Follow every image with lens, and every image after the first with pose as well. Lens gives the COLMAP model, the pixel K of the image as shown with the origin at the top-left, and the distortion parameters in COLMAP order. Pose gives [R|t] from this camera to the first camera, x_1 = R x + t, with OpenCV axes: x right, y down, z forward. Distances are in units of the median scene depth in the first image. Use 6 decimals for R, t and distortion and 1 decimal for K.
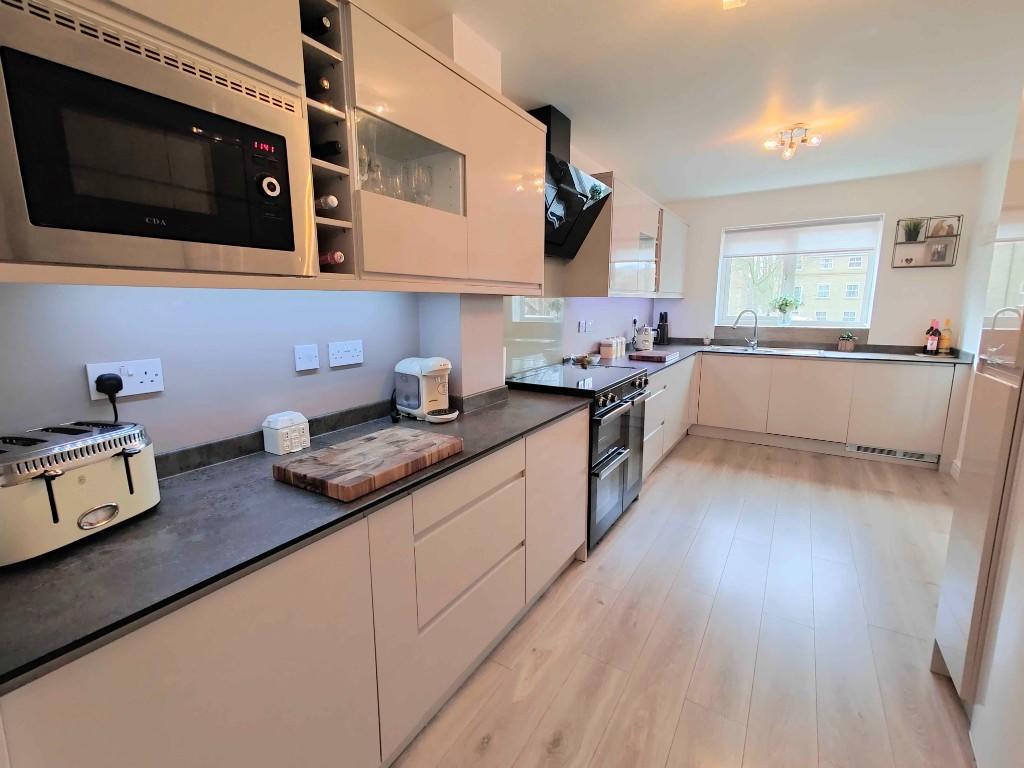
lens RADIAL K [[451.9, 0, 510.6], [0, 451.9, 377.6], [0, 0, 1]] dist [0.008259, -0.000228]
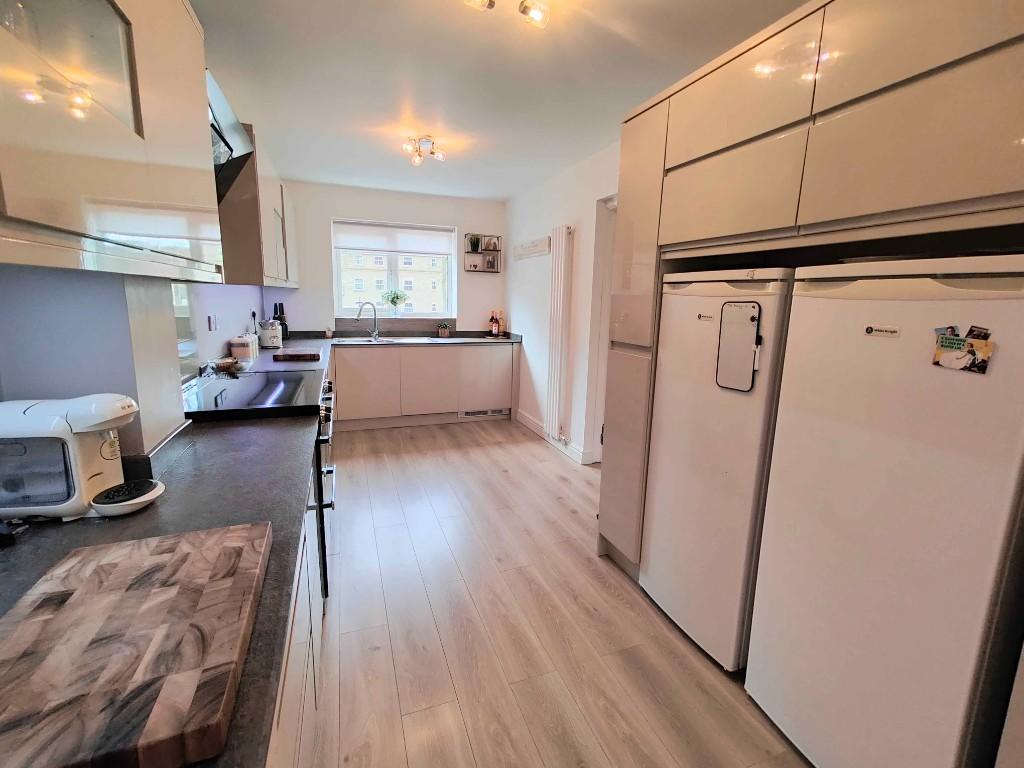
lens RADIAL K [[451.9, 0, 510.1], [0, 451.9, 377.8], [0, 0, 1]] dist [0.008259, -0.000228]
pose [[0.602254, -0.121917, 0.788940, -0.151458], [0.102082, 0.991918, 0.075356, -0.028493], [-0.791751, 0.035153, 0.609832, 0.149982]]
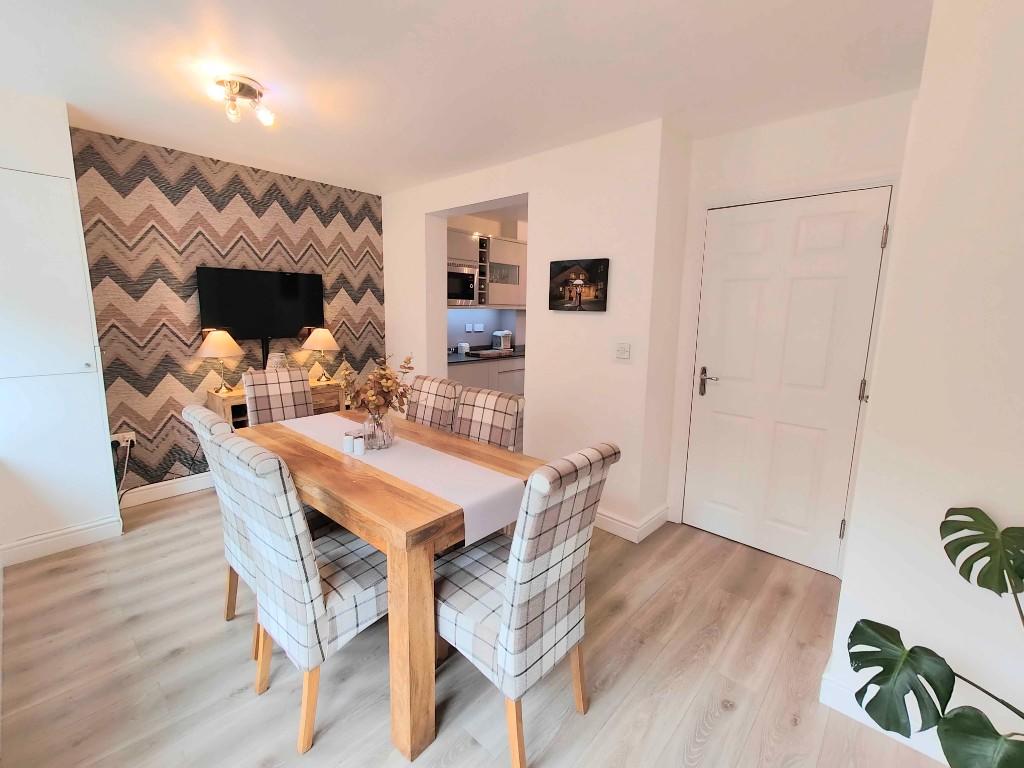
lens RADIAL K [[451.9, 0, 511.9], [0, 451.9, 378.6], [0, 0, 1]] dist [0.008259, -0.000228]
pose [[0.986523, 0.050085, -0.155770, 0.178869], [-0.051214, 0.998682, -0.003242, 0.143286], [0.155402, 0.011176, 0.987788, -0.993692]]
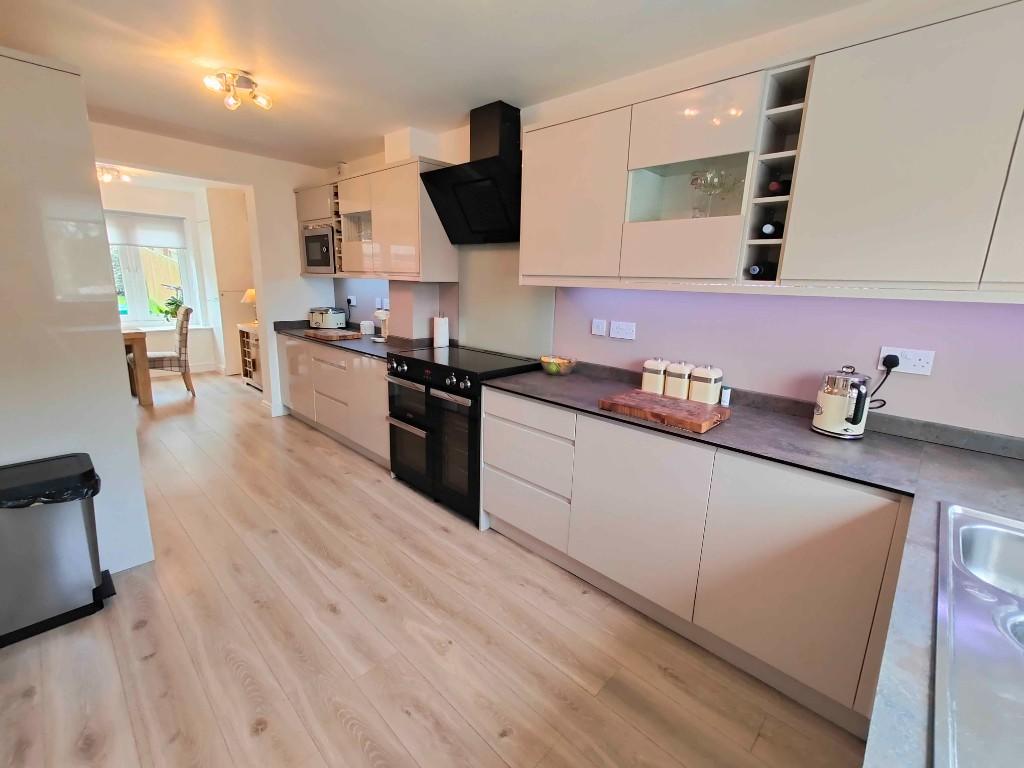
lens RADIAL K [[451.9, 0, 513.9], [0, 451.9, 379.4], [0, 0, 1]] dist [0.008259, -0.000228]
pose [[-0.186597, 0.215925, -0.958414, 0.896236], [-0.185339, 0.950294, 0.250180, -0.190676], [0.964796, 0.224315, -0.137302, 0.988774]]
